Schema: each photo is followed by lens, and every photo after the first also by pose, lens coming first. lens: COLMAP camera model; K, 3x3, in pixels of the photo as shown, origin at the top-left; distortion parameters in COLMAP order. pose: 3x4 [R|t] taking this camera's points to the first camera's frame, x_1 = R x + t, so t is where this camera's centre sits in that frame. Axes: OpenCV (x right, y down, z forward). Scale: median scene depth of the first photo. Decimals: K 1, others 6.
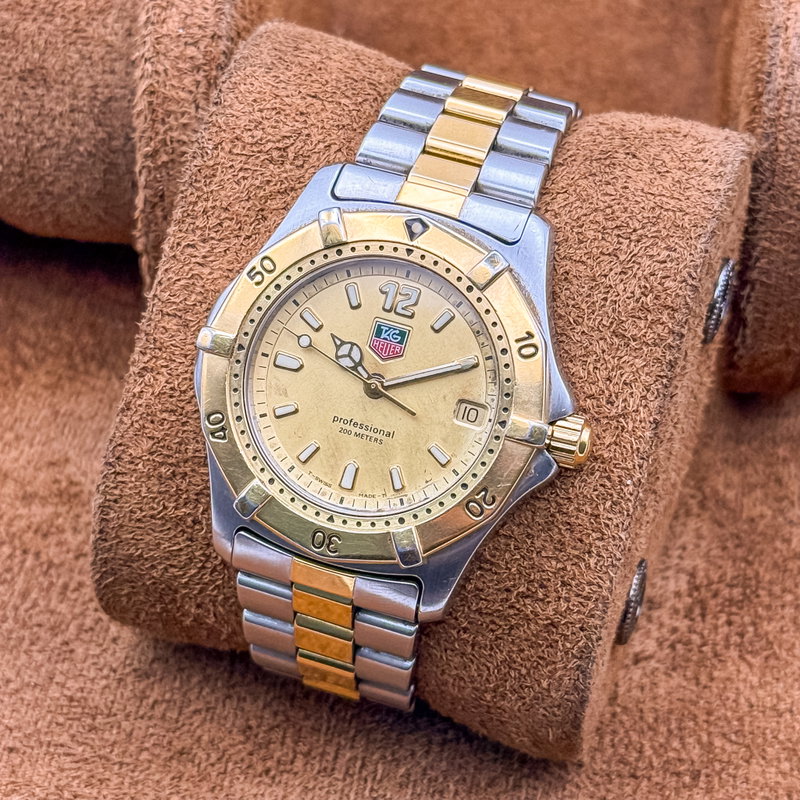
lens RADIAL K [[2246.6, 0, 400.0], [0, 2246.6, 400.0], [0, 0, 1]] dist [0.254624, -0.282800]
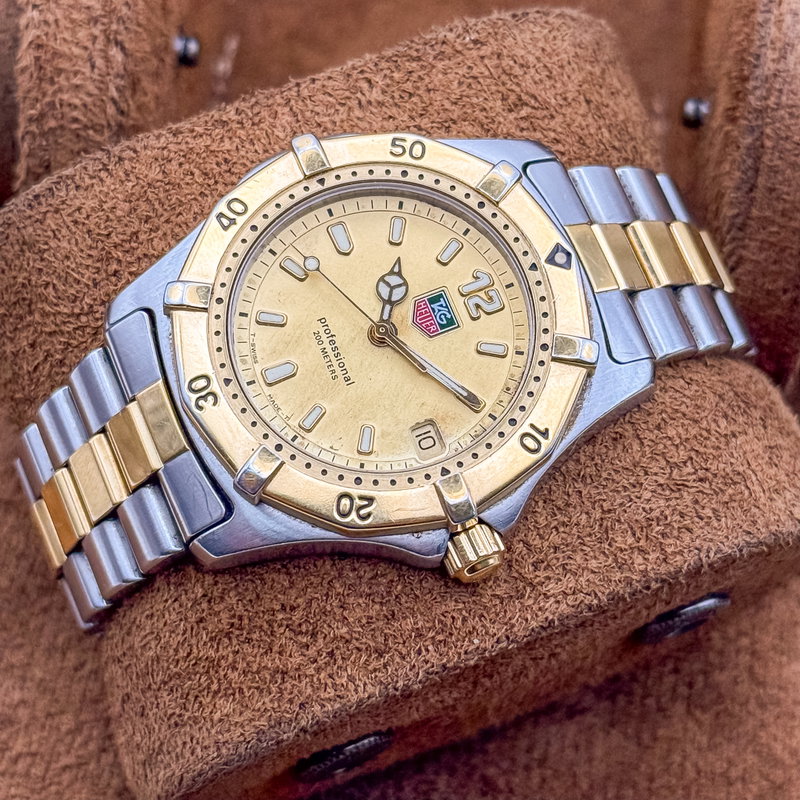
lens RADIAL K [[2246.6, 0, 400.0], [0, 2246.6, 400.0], [0, 0, 1]] dist [0.254624, -0.282800]
pose [[0.608282, 0.793056, -0.032487, 0.040300], [-0.787587, 0.597997, -0.148682, 0.128966], [-0.098486, 0.116027, 0.988351, 0.163245]]
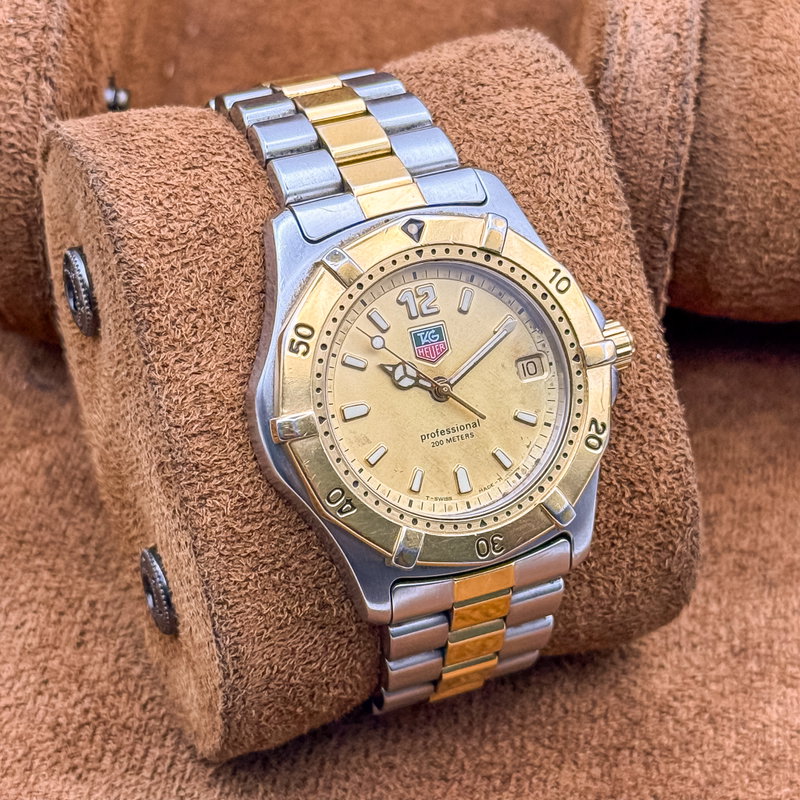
lens RADIAL K [[2246.6, 0, 400.0], [0, 2246.6, 400.0], [0, 0, 1]] dist [0.254624, -0.282800]
pose [[0.746777, -0.472046, 0.468505, -0.493933], [0.454014, 0.876594, 0.159541, -0.169340], [-0.486000, 0.093566, 0.868936, 0.137954]]
